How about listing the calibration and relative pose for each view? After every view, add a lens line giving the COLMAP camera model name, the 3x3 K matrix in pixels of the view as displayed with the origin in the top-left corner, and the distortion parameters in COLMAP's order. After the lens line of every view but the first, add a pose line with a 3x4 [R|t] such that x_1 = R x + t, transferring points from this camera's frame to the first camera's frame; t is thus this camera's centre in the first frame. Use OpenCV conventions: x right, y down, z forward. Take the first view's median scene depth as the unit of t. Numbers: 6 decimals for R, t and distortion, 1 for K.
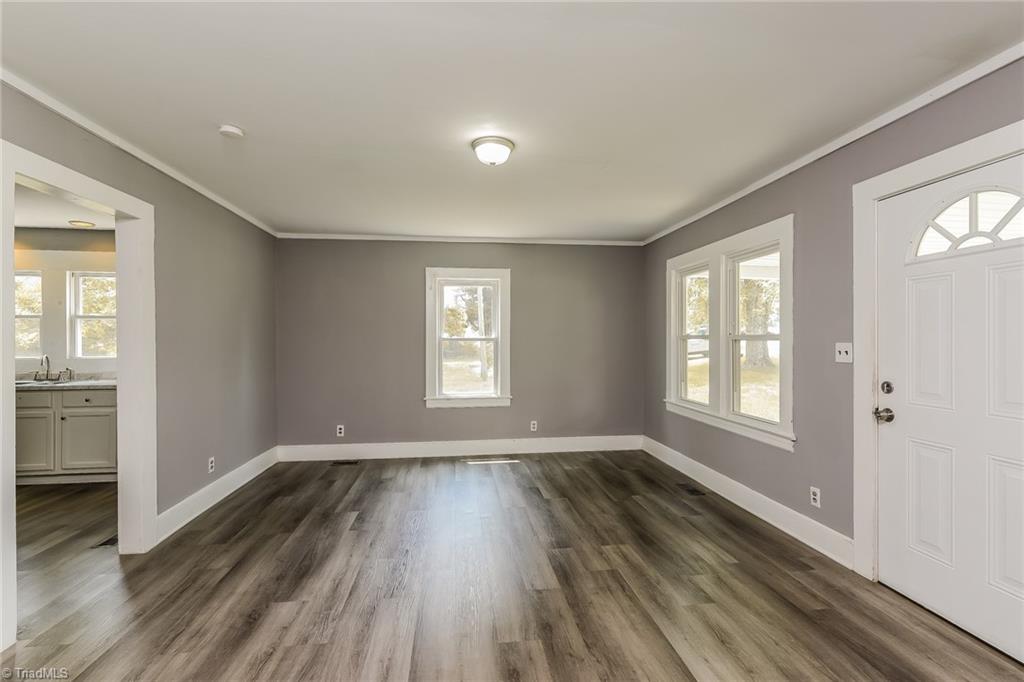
lens RADIAL K [[470.6, 0, 507.9], [0, 470.6, 349.5], [0, 0, 1]] dist [0.008036, -0.002544]
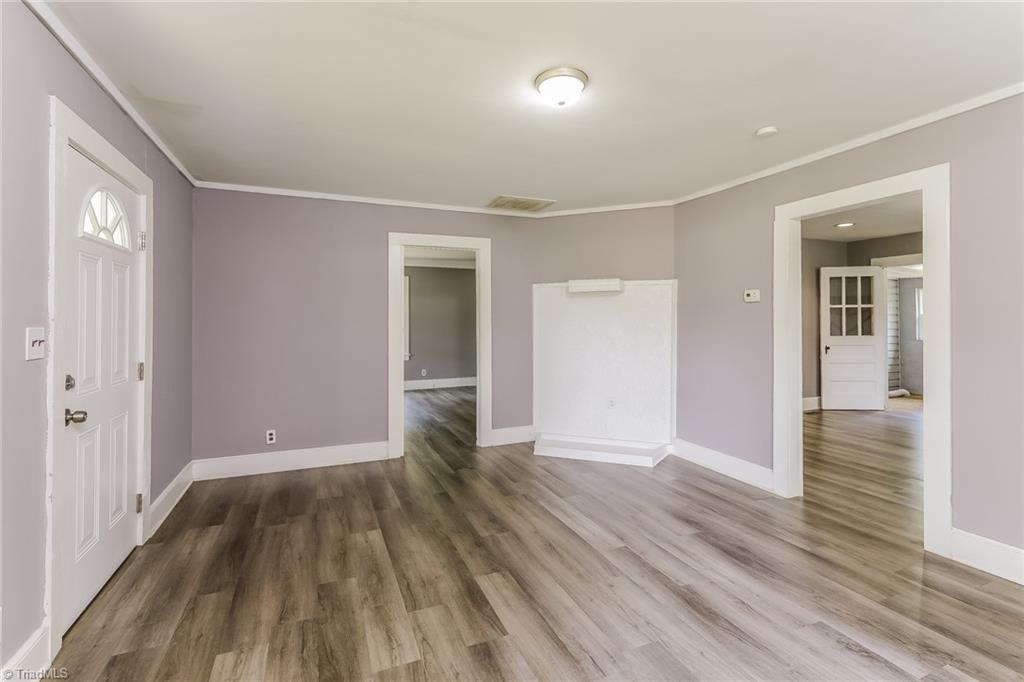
lens RADIAL K [[470.6, 0, 519.8], [0, 470.6, 315.9], [0, 0, 1]] dist [0.008036, -0.002544]
pose [[-0.955965, 0.002035, -0.293474, 0.266665], [-0.000969, 0.999949, 0.010091, -0.035411], [0.293479, 0.009931, -0.955914, 1.701599]]
